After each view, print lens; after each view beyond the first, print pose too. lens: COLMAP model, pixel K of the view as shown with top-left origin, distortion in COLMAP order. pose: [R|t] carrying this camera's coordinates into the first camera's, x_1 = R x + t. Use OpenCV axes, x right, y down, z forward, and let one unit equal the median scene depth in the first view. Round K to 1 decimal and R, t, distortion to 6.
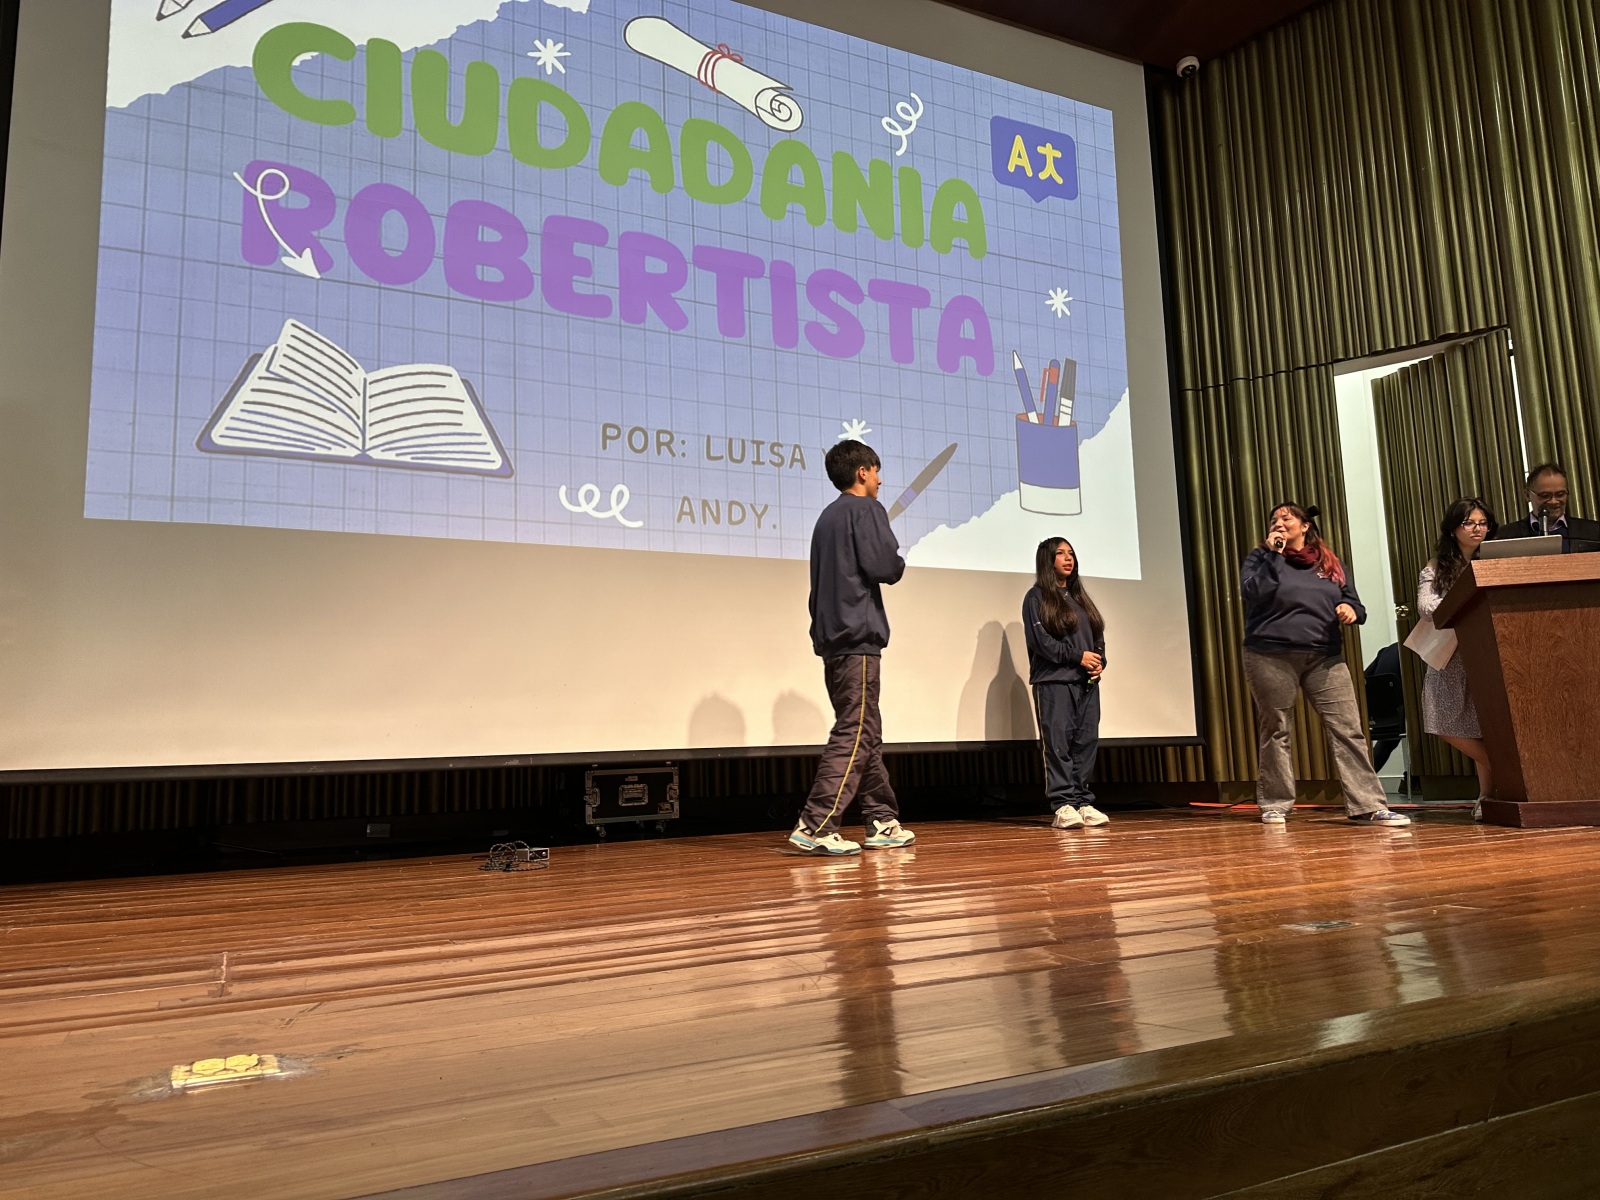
lens RADIAL K [[1148.7, 0, 815.0], [0, 1148.7, 579.2], [0, 0, 1]] dist [0.071072, -0.079542]
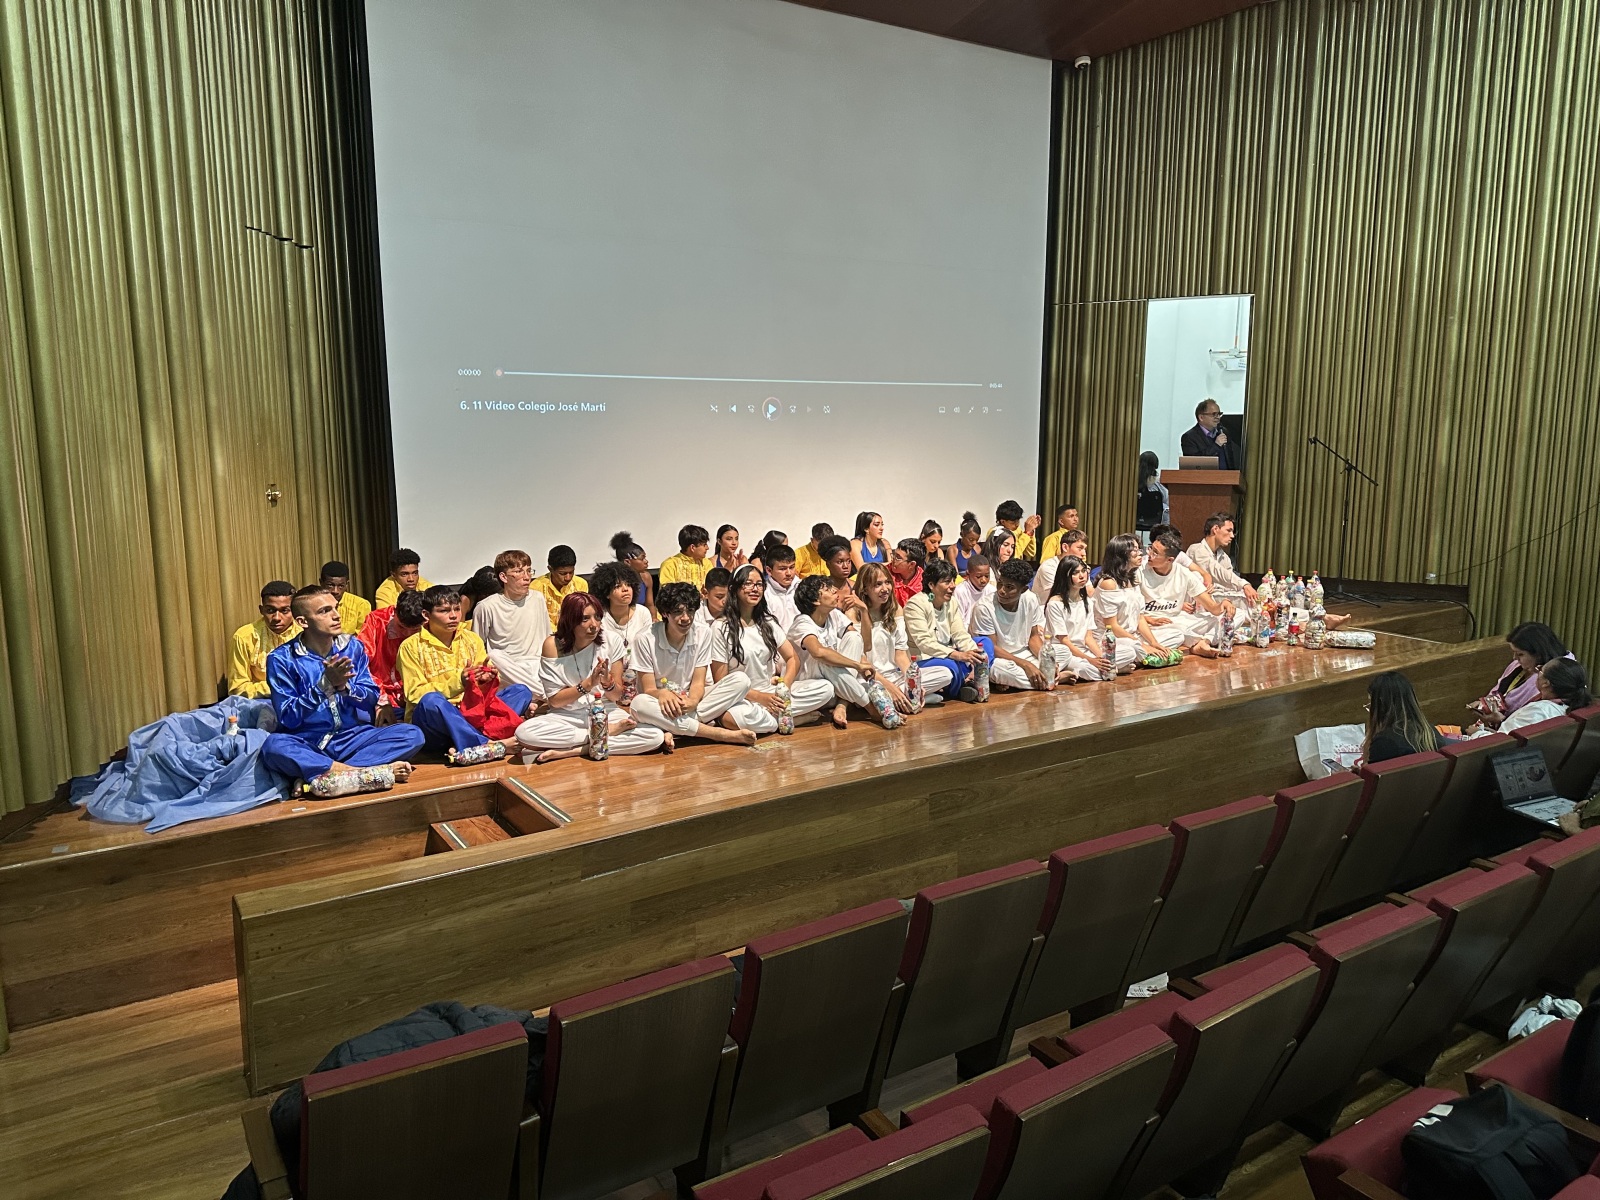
lens RADIAL K [[1148.7, 0, 834.4], [0, 1148.7, 603.0], [0, 0, 1]] dist [0.071072, -0.079542]
pose [[0.990191, 0.013997, 0.139016, -0.162015], [-0.055991, 0.951335, 0.303030, -0.234597], [-0.128009, -0.307842, 0.942787, -0.483331]]
